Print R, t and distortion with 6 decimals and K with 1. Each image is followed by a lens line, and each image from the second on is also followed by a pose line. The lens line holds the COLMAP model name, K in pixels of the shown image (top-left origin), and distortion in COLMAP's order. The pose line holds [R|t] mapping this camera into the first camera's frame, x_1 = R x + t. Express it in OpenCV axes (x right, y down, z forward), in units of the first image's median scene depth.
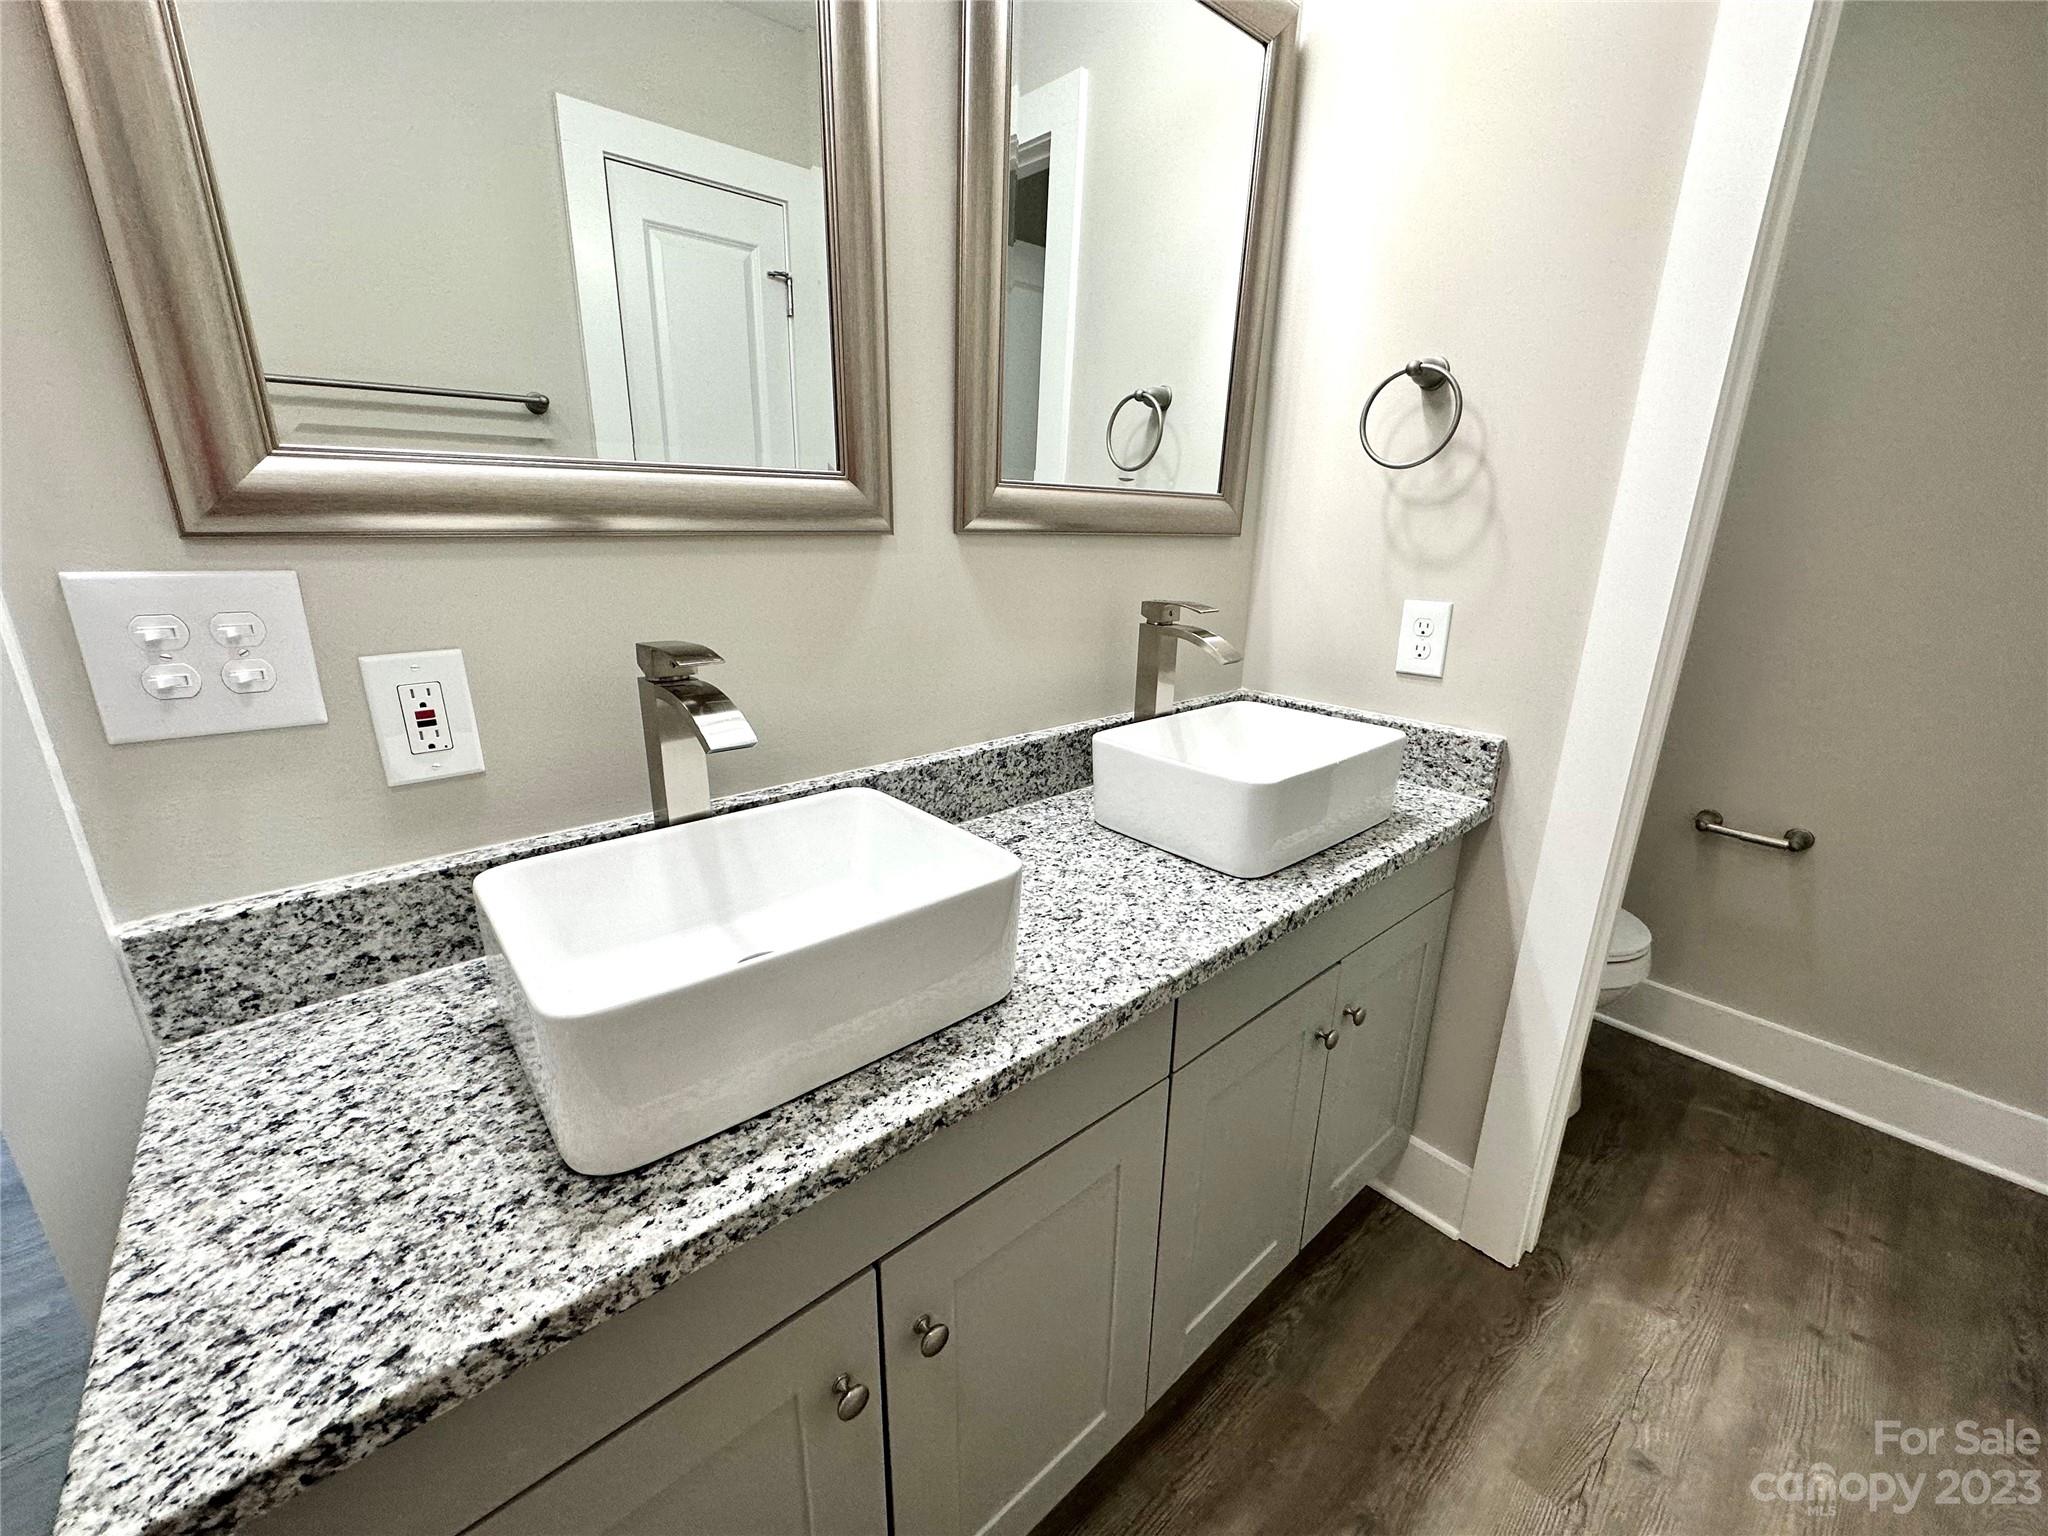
lens RADIAL K [[818.4, 0, 1024.0], [0, 818.4, 768.0], [0, 0, 1]] dist [-0.001136, -0.000132]
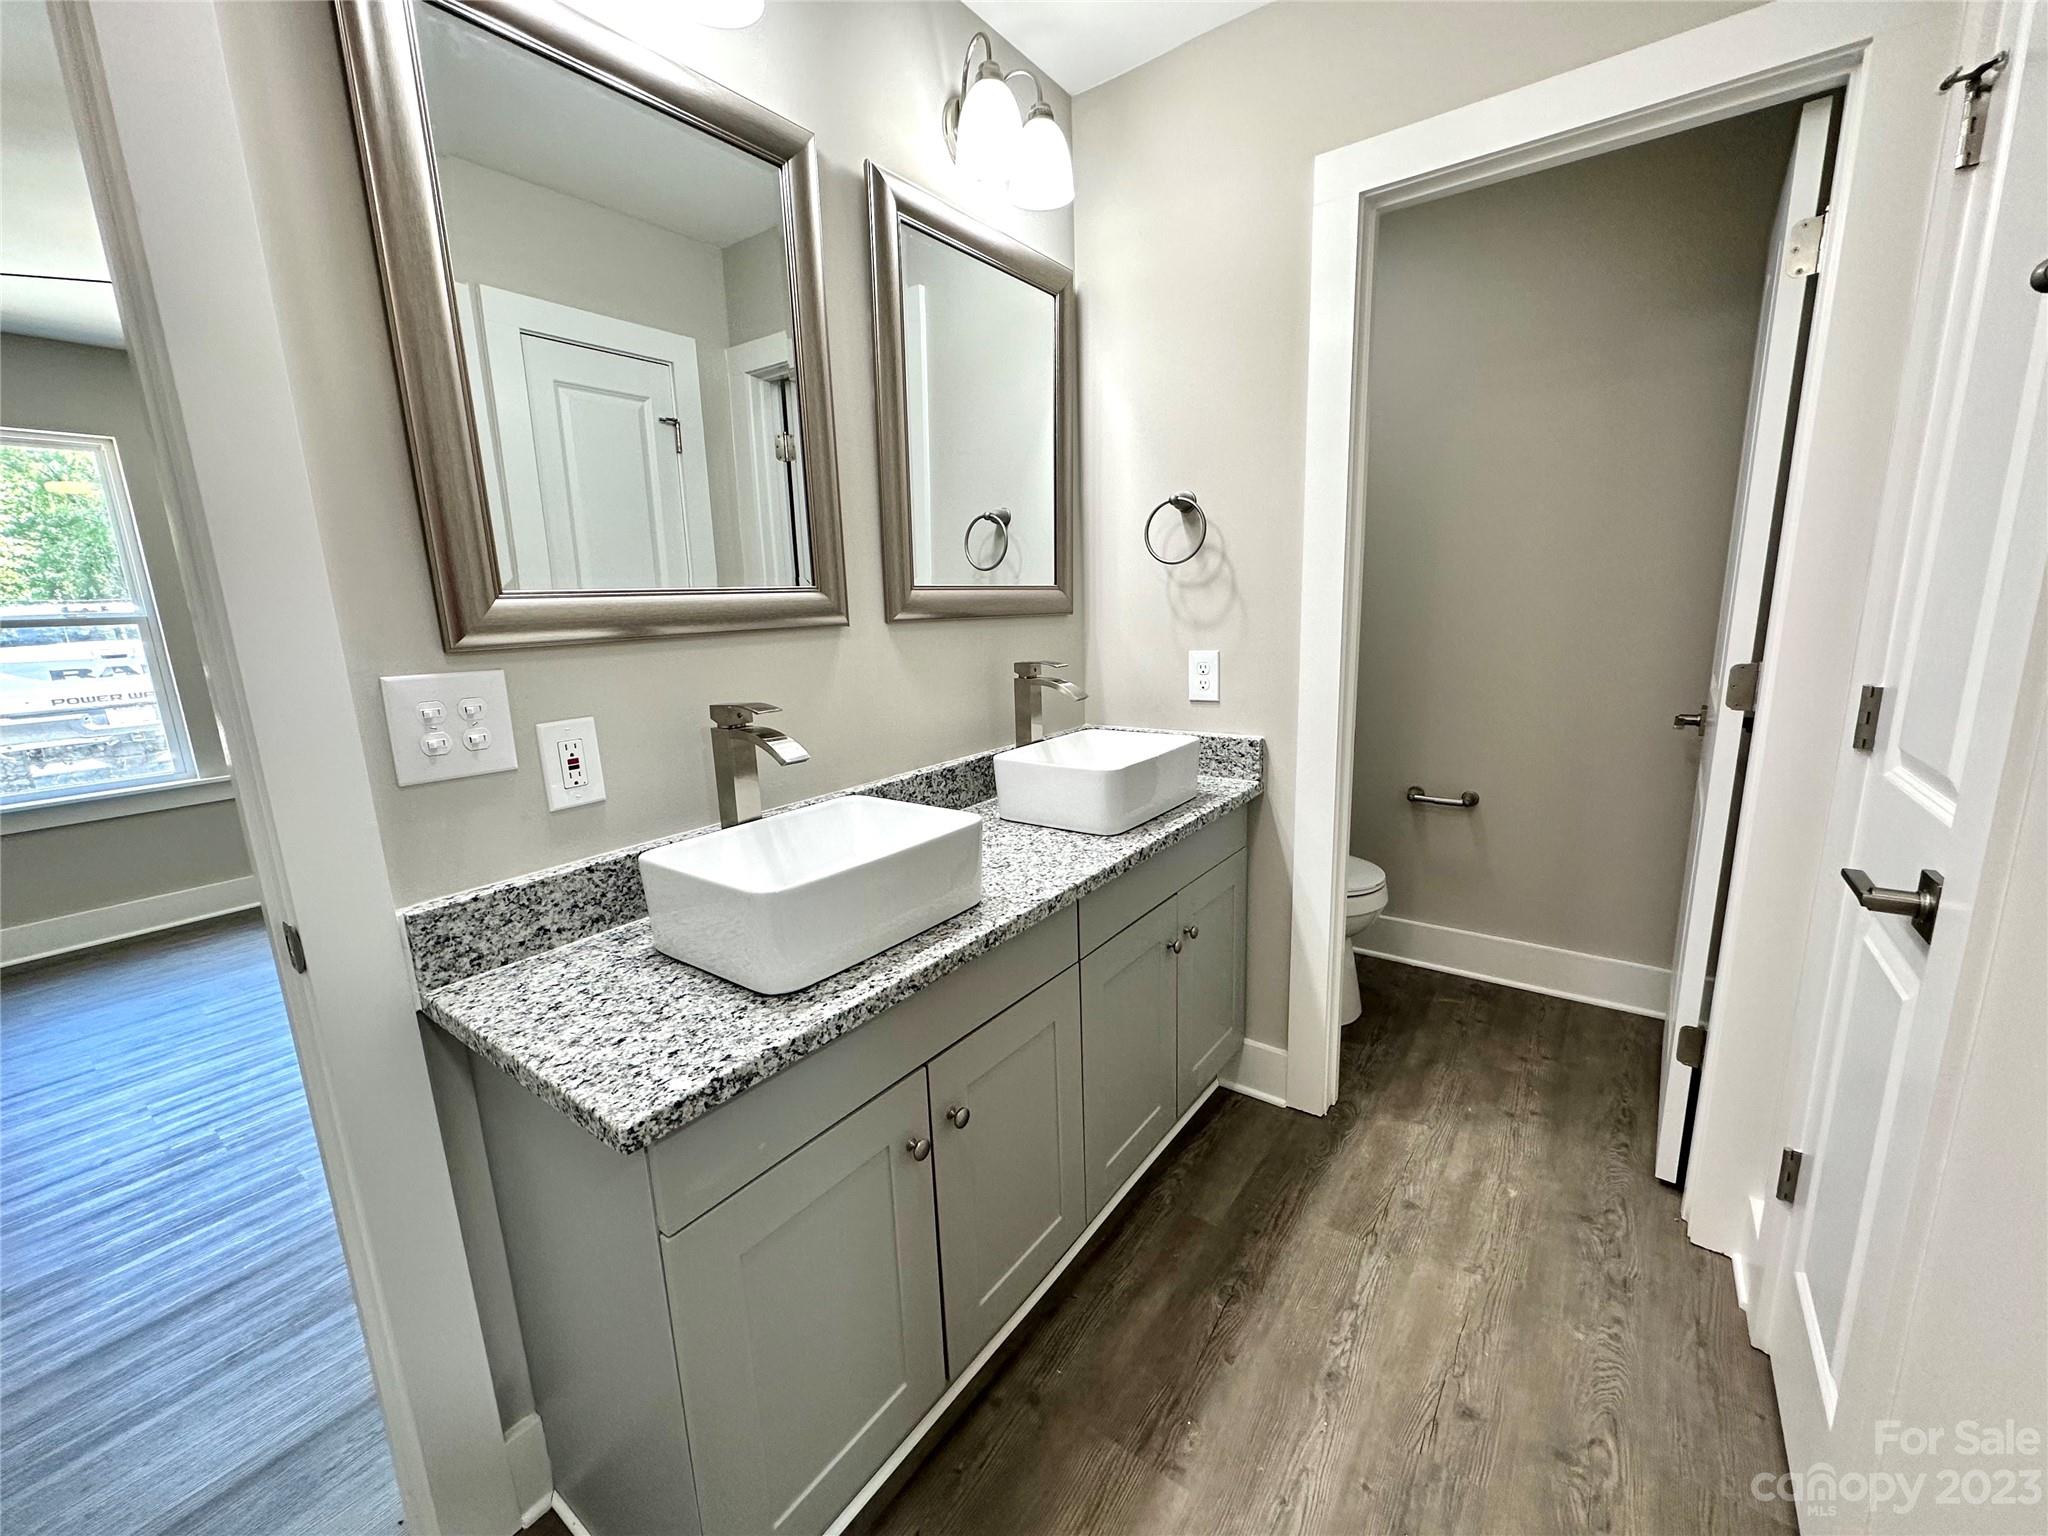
lens RADIAL K [[818.4, 0, 1024.0], [0, 818.4, 768.0], [0, 0, 1]] dist [-0.001136, -0.000132]
pose [[0.975327, -0.091400, 0.200955, -0.161920], [0.110164, 0.990336, -0.084248, 0.112710], [-0.191313, 0.104307, 0.975971, -0.421710]]
